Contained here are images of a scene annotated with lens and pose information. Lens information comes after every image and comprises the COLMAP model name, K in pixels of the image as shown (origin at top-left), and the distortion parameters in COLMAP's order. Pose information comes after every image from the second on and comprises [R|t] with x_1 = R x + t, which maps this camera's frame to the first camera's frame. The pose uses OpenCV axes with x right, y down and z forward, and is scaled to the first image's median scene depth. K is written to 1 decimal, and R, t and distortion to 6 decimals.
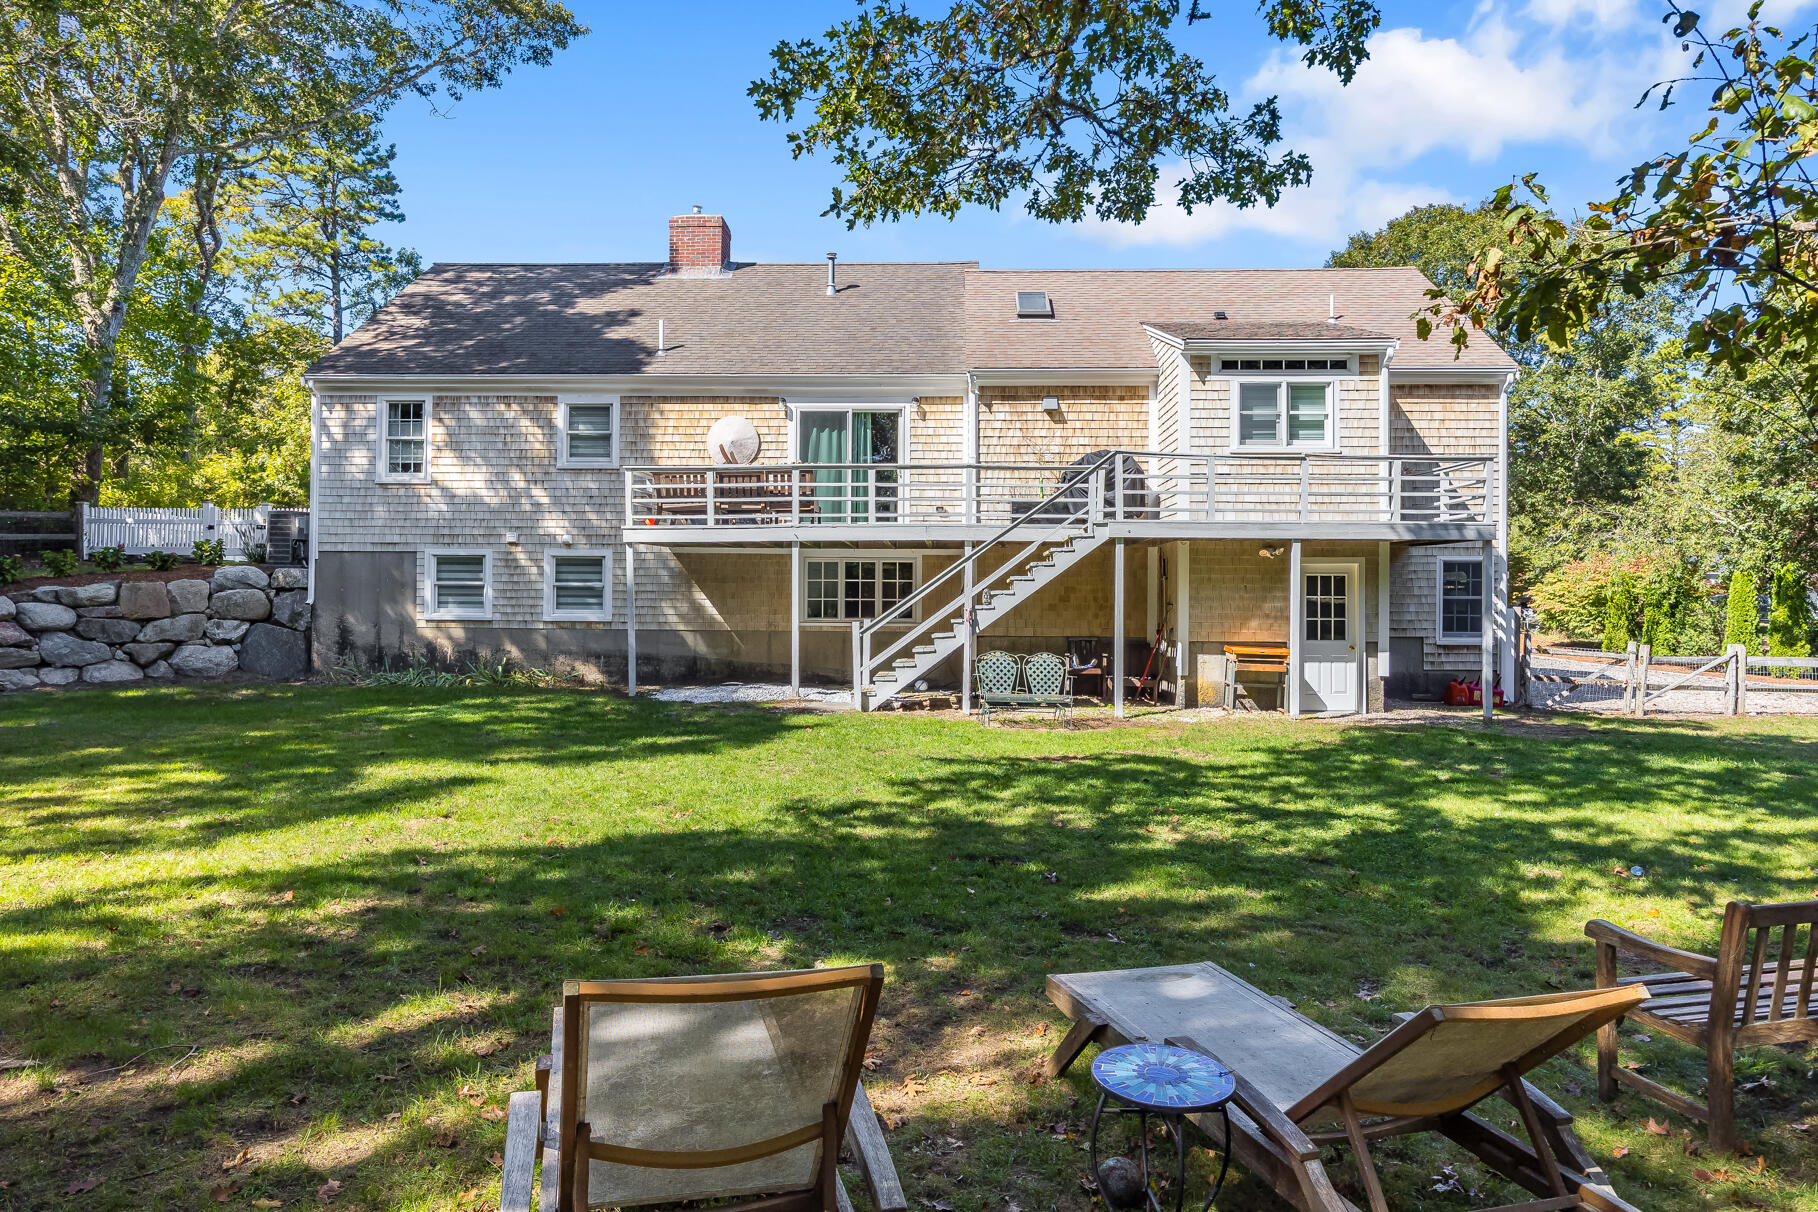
lens RADIAL K [[1162.9, 0, 909.0], [0, 1162.9, 606.0], [0, 0, 1]] dist [-0.009976, 0.000078]
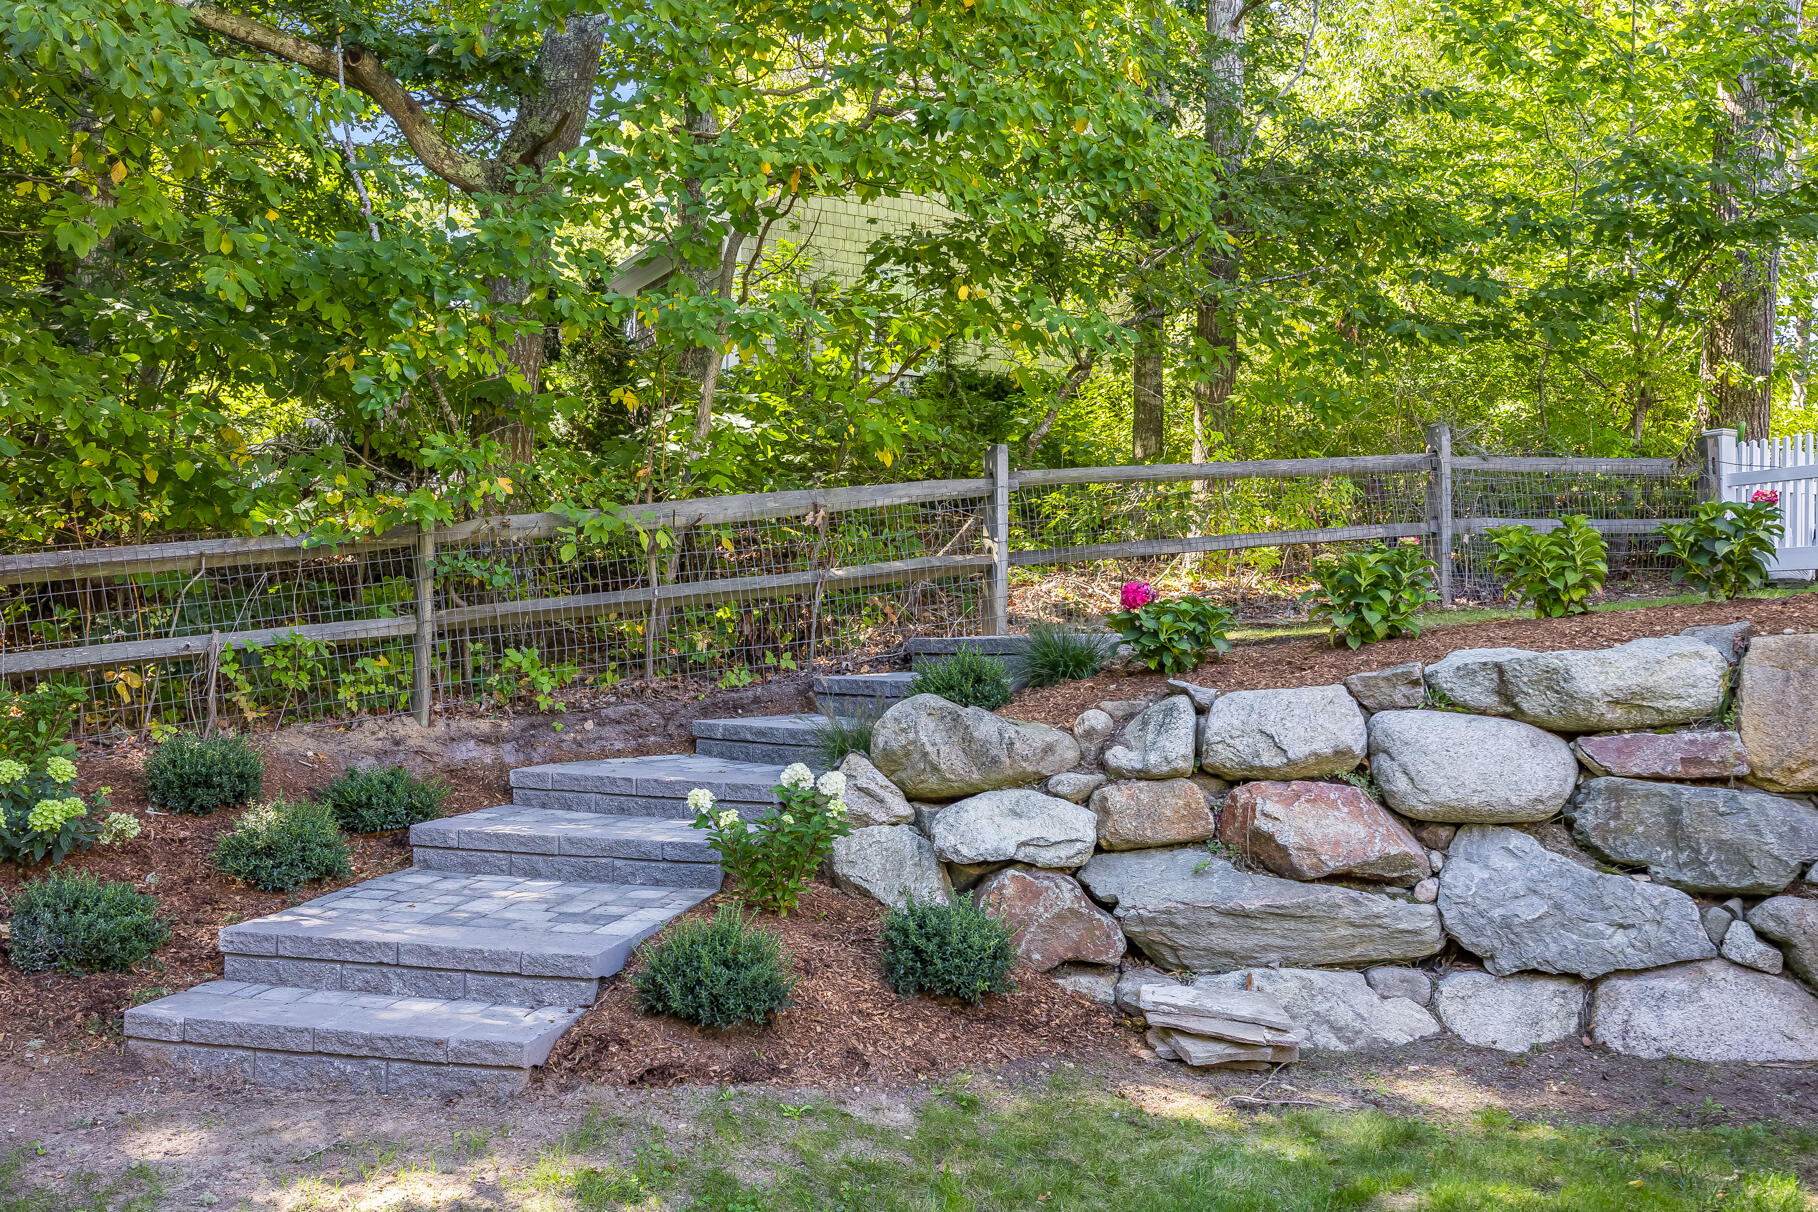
lens RADIAL K [[1801.1, 0, 909.0], [0, 1801.1, 606.0], [0, 0, 1]] dist [0.082321, 0.006187]
pose [[0.467429, -0.026130, -0.883644, -0.426868], [-0.016141, 0.999144, -0.038083, -0.008755], [0.883883, 0.032064, 0.466607, 0.669159]]
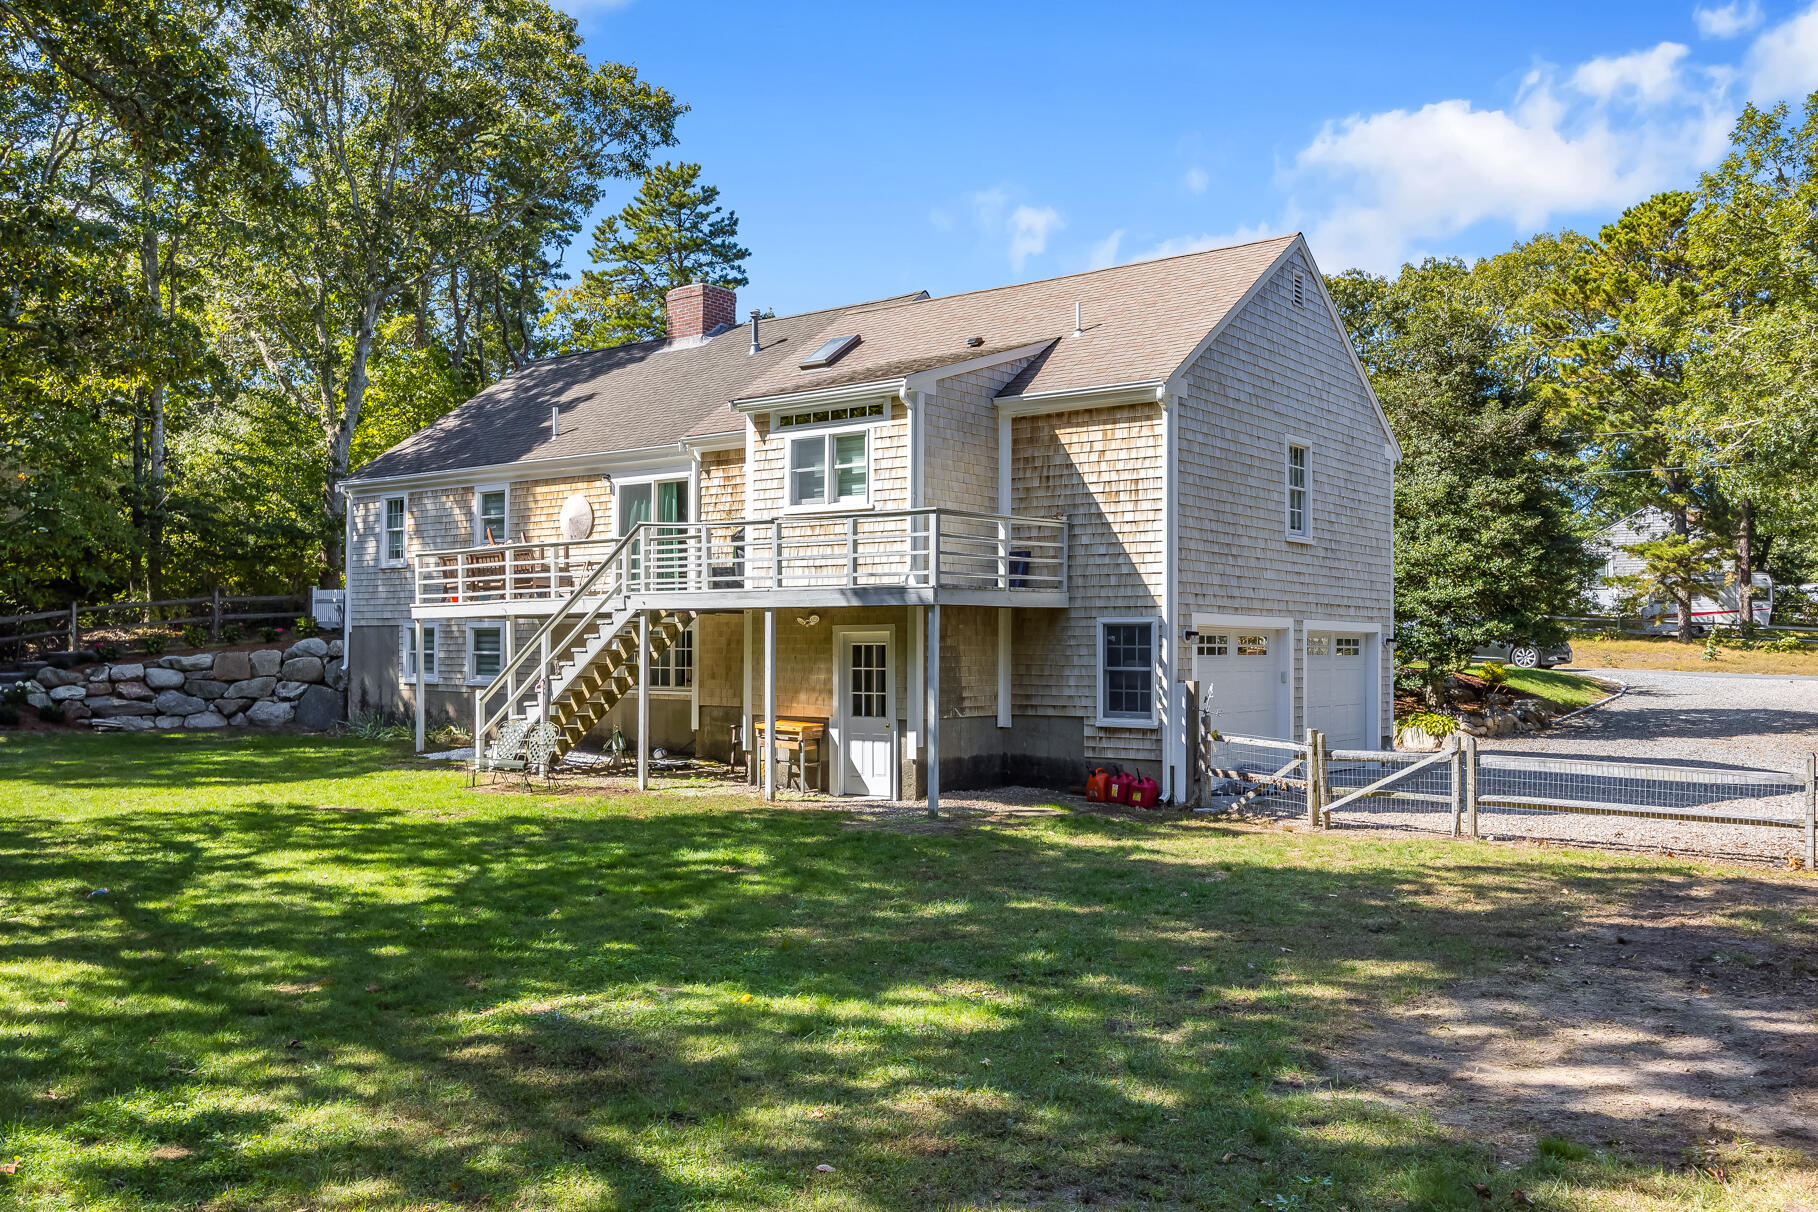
lens RADIAL K [[1492.6, 0, 907.2], [0, 1492.6, 666.9], [0, 0, 1]] dist [0.001475, -0.005318]
pose [[0.815912, 0.003943, -0.578162, 0.946104], [-0.002795, 0.999992, 0.002874, -0.011231], [0.578169, -0.000729, 0.815917, 0.064777]]
